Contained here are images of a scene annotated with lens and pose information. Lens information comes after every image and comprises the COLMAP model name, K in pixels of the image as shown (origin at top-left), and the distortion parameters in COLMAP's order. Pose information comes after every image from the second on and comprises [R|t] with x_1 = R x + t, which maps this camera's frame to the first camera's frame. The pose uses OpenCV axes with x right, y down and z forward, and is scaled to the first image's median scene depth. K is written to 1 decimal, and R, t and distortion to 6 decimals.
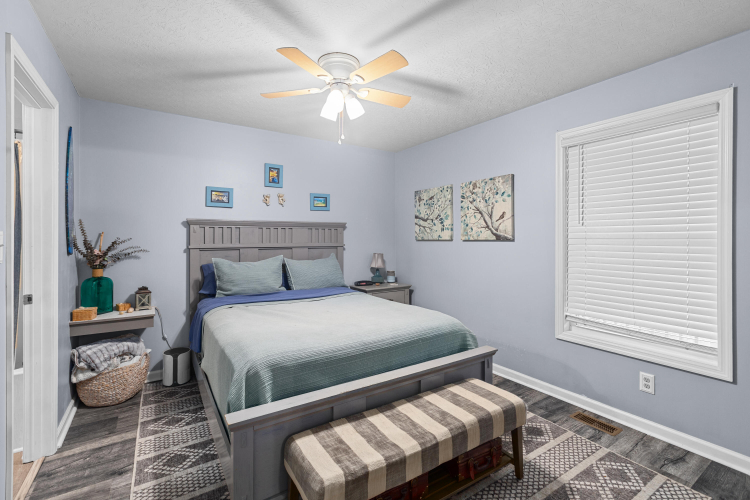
lens RADIAL K [[339.4, 0, 374.2], [0, 339.4, 245.0], [0, 0, 1]] dist [0.003043, -0.000026]
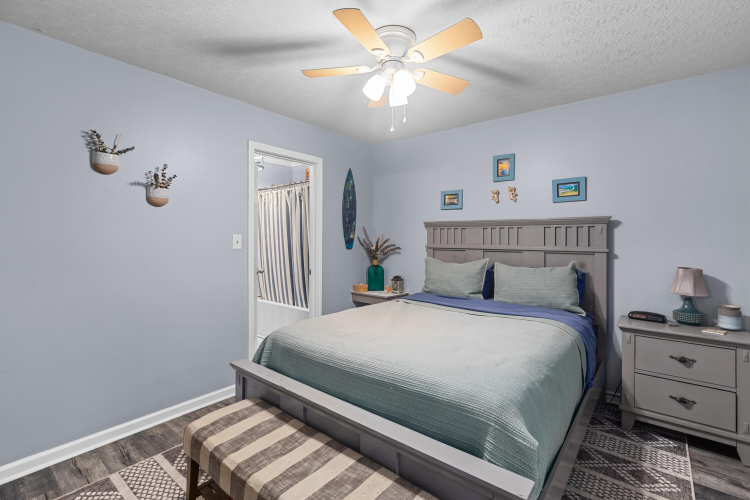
lens RADIAL K [[339.4, 0, 377.2], [0, 339.4, 245.4], [0, 0, 1]] dist [0.003043, -0.000026]
pose [[0.311060, 0.023528, -0.950099, 0.475589], [-0.025851, 0.999533, 0.016289, -0.011148], [0.950039, 0.019494, 0.311523, 0.459100]]
